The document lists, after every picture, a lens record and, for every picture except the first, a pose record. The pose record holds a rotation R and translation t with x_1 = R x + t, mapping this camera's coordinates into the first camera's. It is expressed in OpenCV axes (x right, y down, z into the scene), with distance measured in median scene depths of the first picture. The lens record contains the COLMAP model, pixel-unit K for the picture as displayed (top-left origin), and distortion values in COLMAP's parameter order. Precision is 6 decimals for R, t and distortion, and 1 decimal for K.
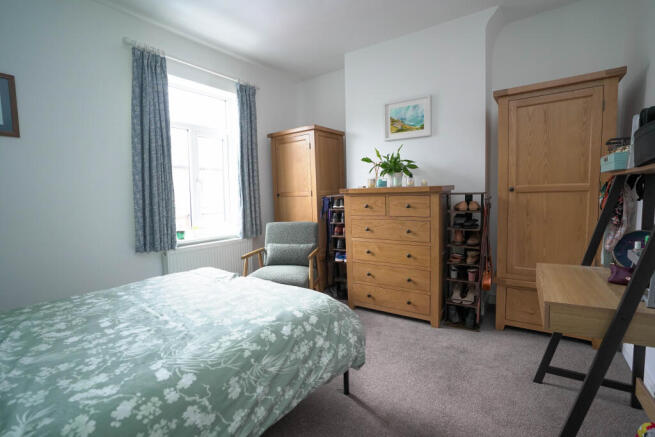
lens RADIAL K [[300.4, 0, 329.9], [0, 300.4, 218.5], [0, 0, 1]] dist [-0.074693, 0.030591]
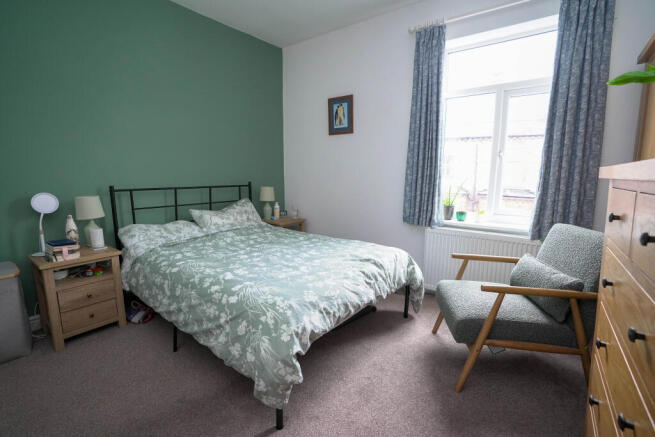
lens RADIAL K [[300.4, 0, 329.9], [0, 300.4, 218.5], [0, 0, 1]] dist [-0.074693, 0.030591]
pose [[-0.023638, 0.175706, -0.984159, 0.642570], [-0.081140, 0.980849, 0.177064, -0.103560], [0.996422, 0.084040, -0.008928, 0.946023]]
